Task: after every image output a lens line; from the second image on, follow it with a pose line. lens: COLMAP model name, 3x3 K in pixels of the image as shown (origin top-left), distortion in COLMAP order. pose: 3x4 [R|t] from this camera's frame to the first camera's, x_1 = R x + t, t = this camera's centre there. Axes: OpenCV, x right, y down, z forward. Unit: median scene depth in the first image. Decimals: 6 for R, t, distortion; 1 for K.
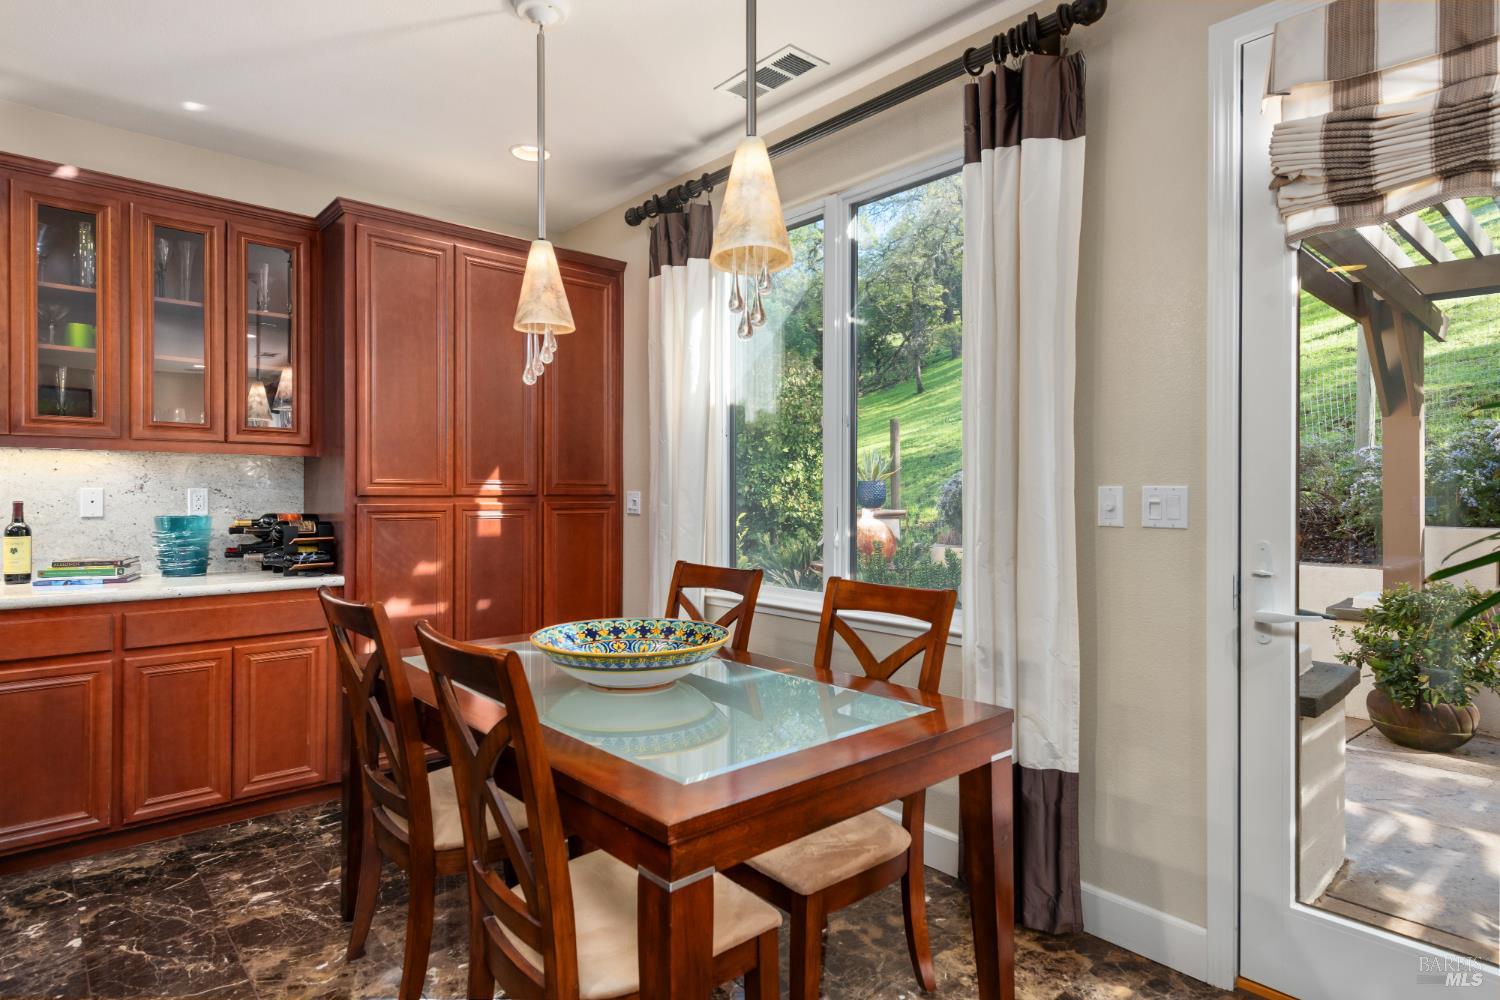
lens RADIAL K [[804.5, 0, 747.9], [0, 804.5, 495.7], [0, 0, 1]] dist [0.012319, -0.002706]
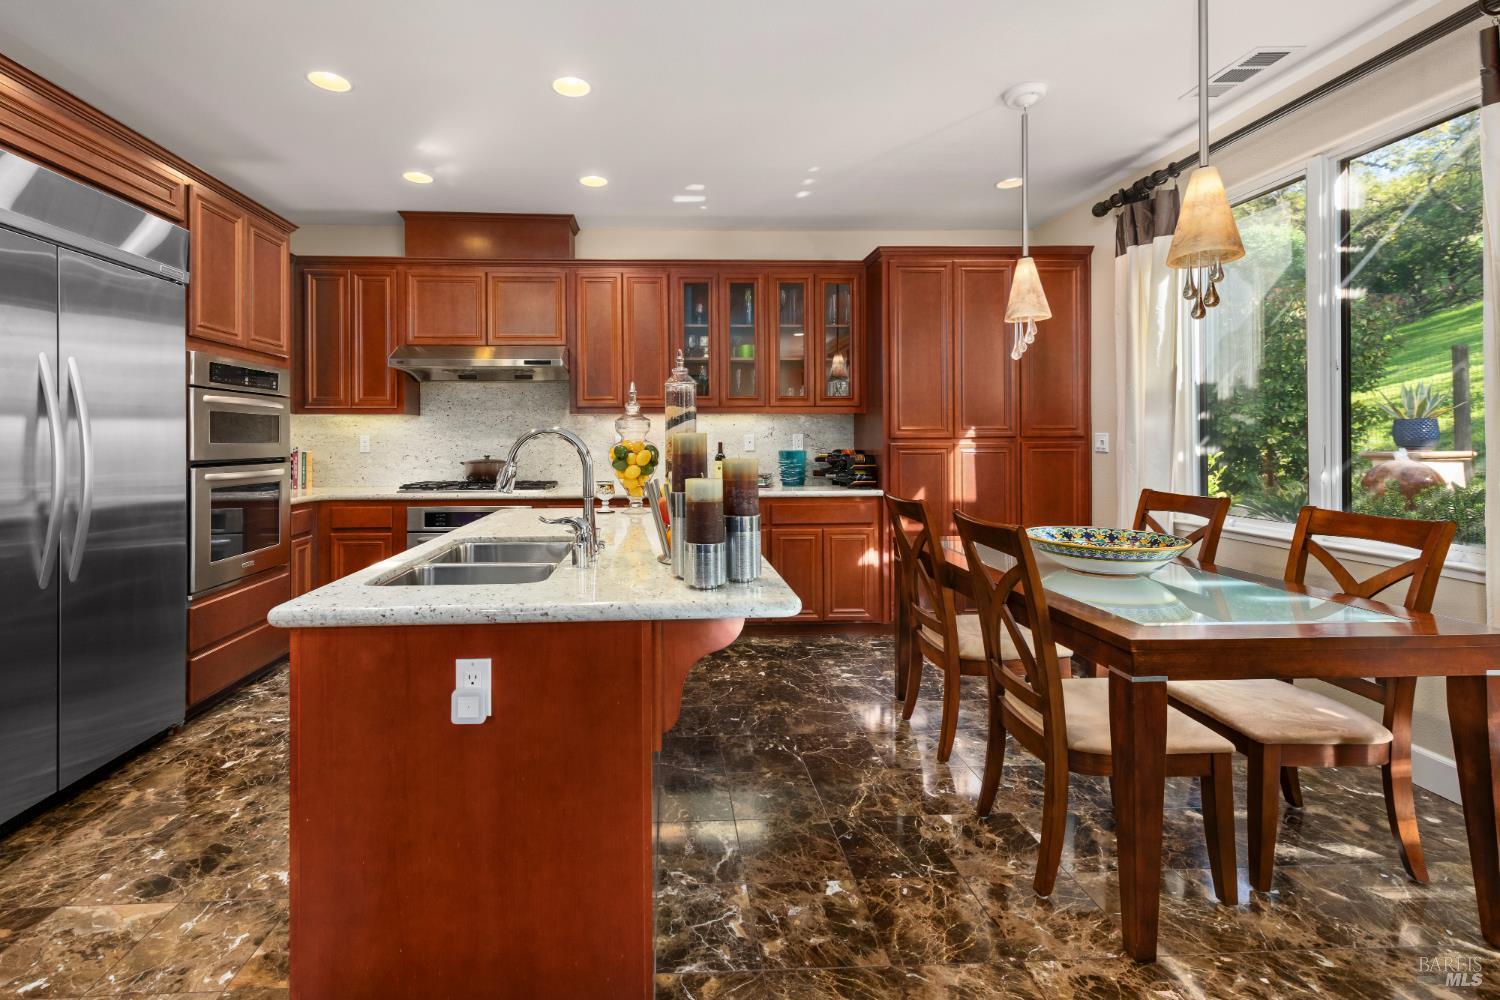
lens RADIAL K [[664.8, 0, 692.7], [0, 664.8, 437.5], [0, 0, 1]] dist [0.017032, -0.004887]
pose [[0.772063, -0.006899, -0.635509, 0.034460], [0.005781, 0.999976, -0.003833, 0.002087], [0.635520, -0.000715, 0.772084, -0.255774]]
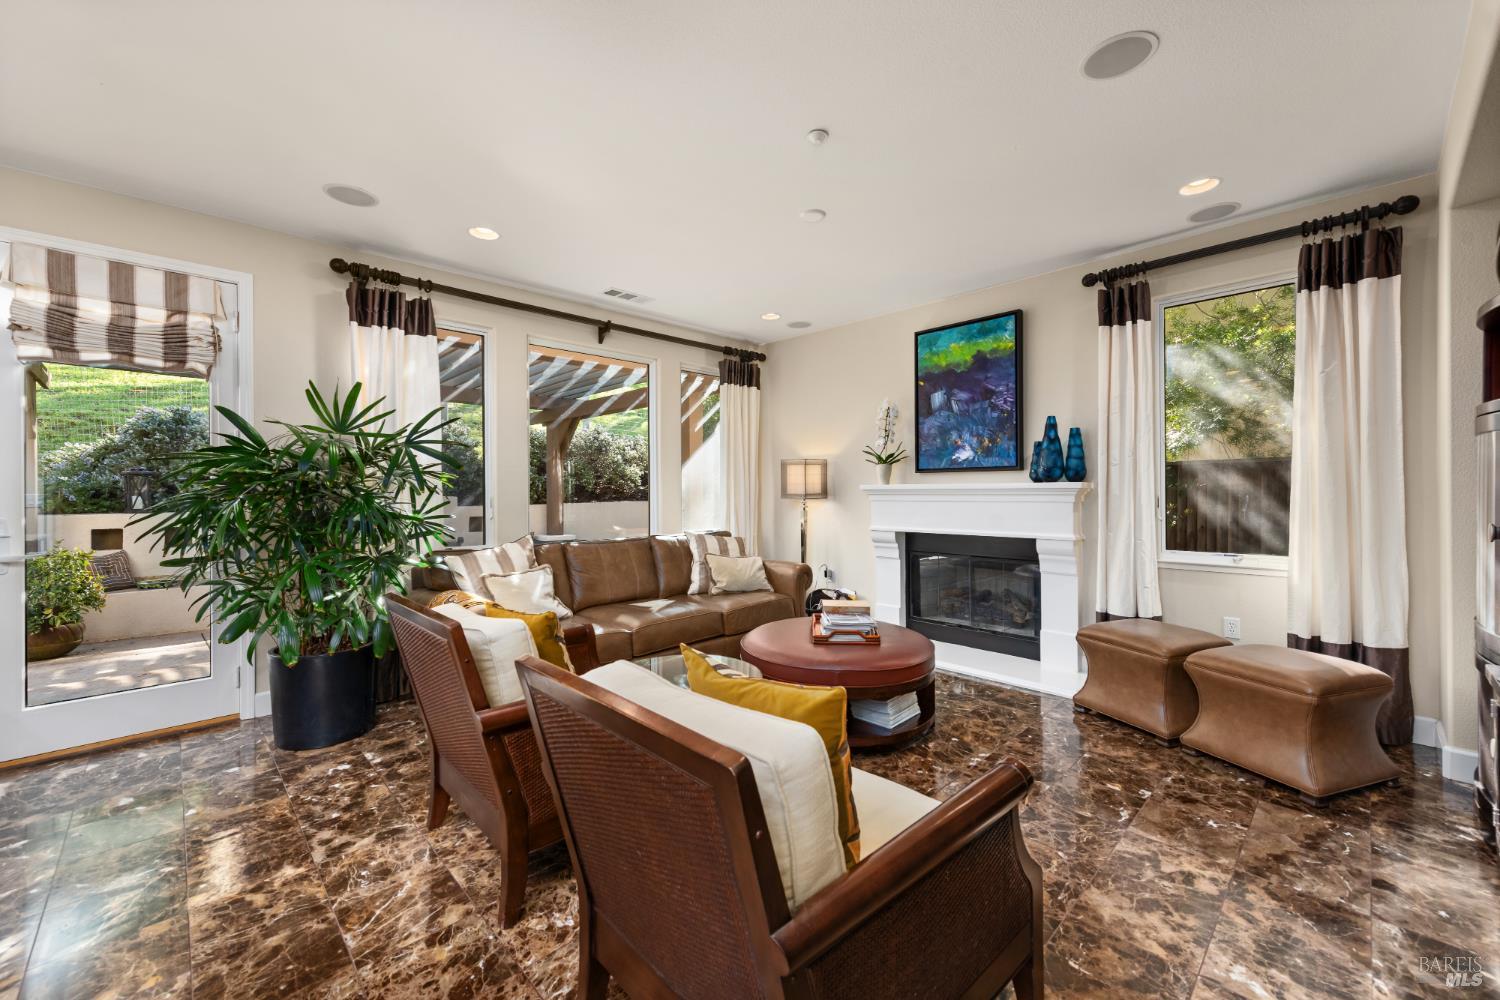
lens RADIAL K [[599.0, 0, 747.0], [0, 599.0, 486.6], [0, 0, 1]] dist [0.015908, -0.003712]
pose [[-0.035310, 0.003293, 0.999371, -0.584251], [0.008695, 0.999958, -0.002988, 0.001158], [-0.999339, 0.008584, -0.035337, -0.463574]]
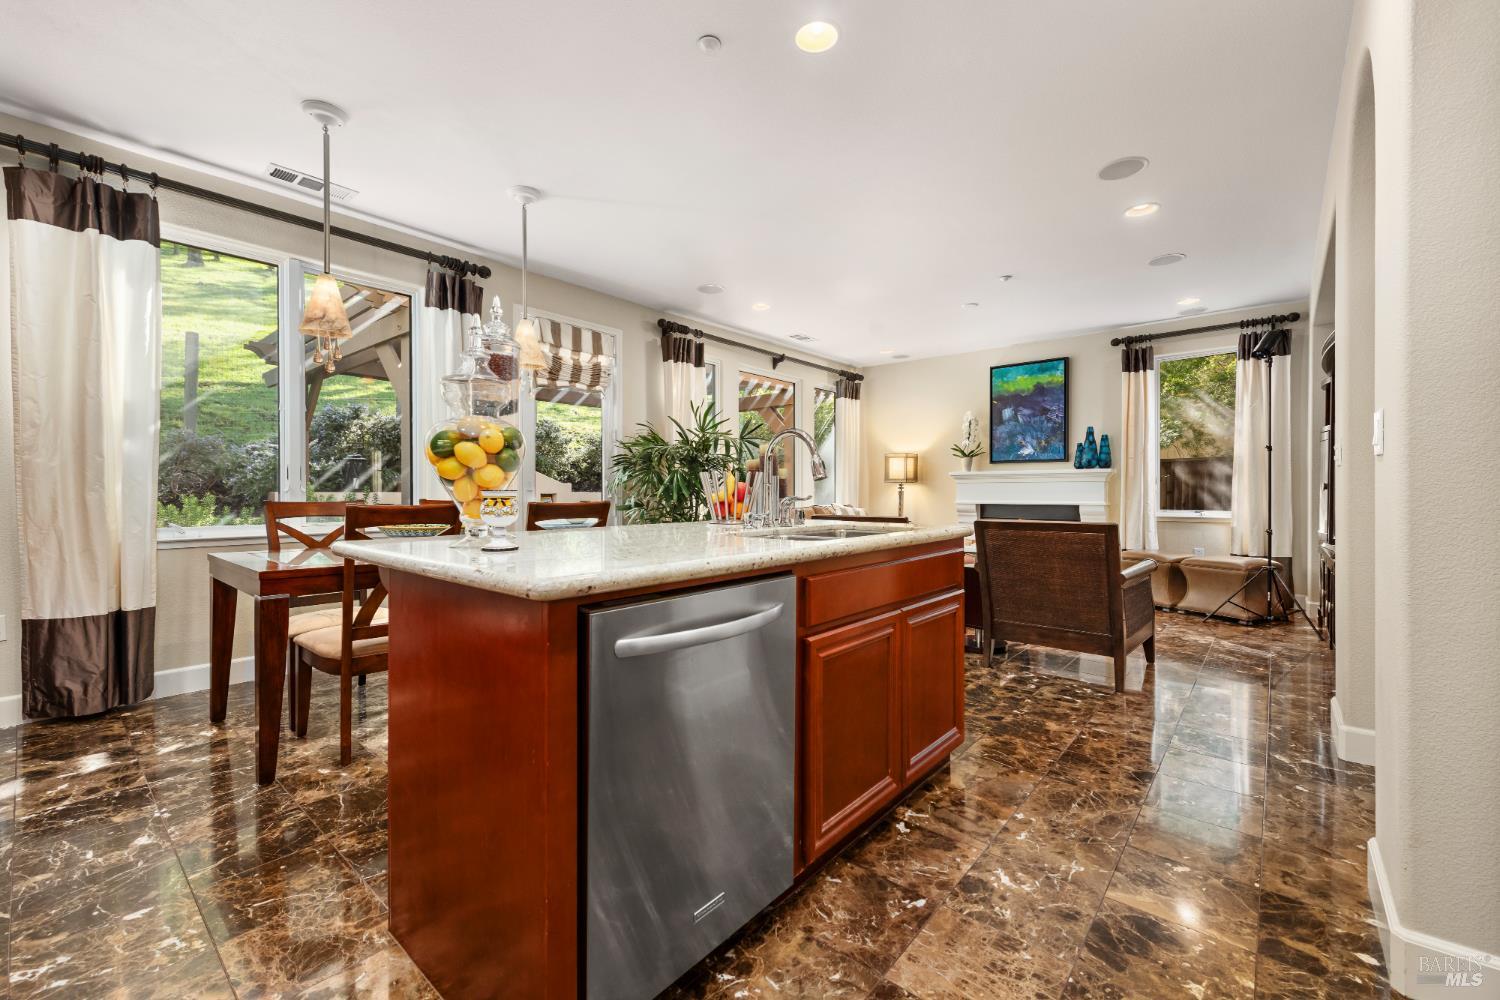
lens RADIAL K [[599.0, 0, 753.7], [0, 599.0, 498.6], [0, 0, 1]] dist [0.015908, -0.003712]
pose [[-0.127812, -0.016909, 0.991654, -1.298271], [0.002052, 0.999848, 0.017314, 0.066468], [-0.991796, 0.004248, -0.127758, 0.334855]]
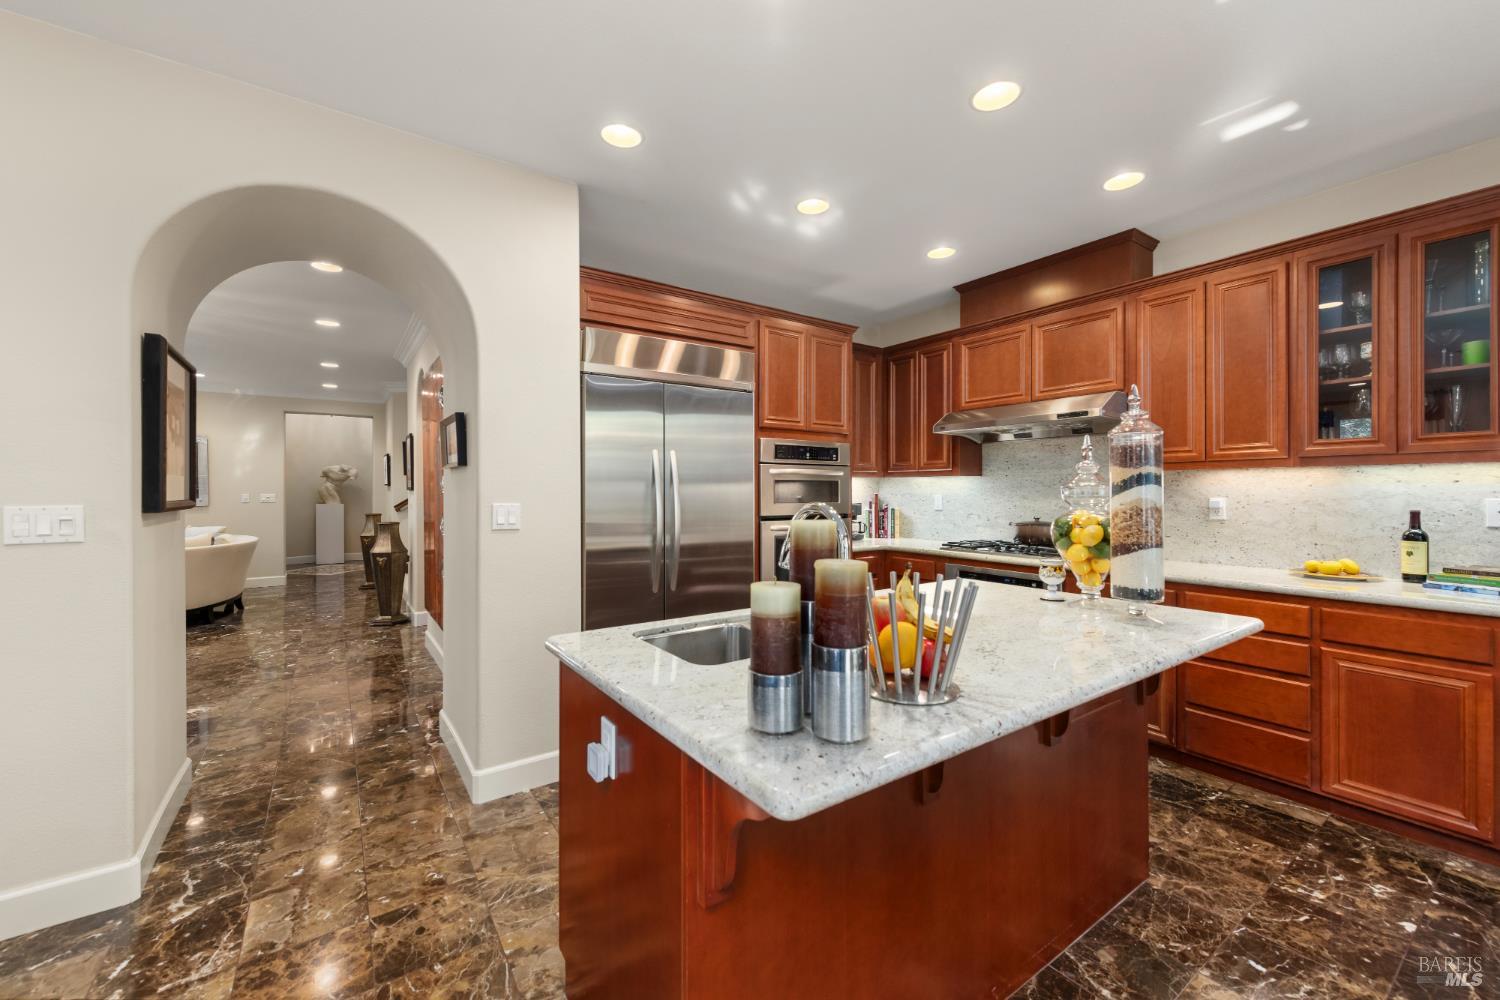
lens RADIAL K [[599.0, 0, 748.2], [0, 599.0, 490.3], [0, 0, 1]] dist [0.015908, -0.003712]
pose [[-0.123358, -0.002972, -0.992358, 0.069291], [0.001718, 0.999993, -0.003208, -0.022414], [0.992361, -0.002100, -0.123352, 0.191680]]
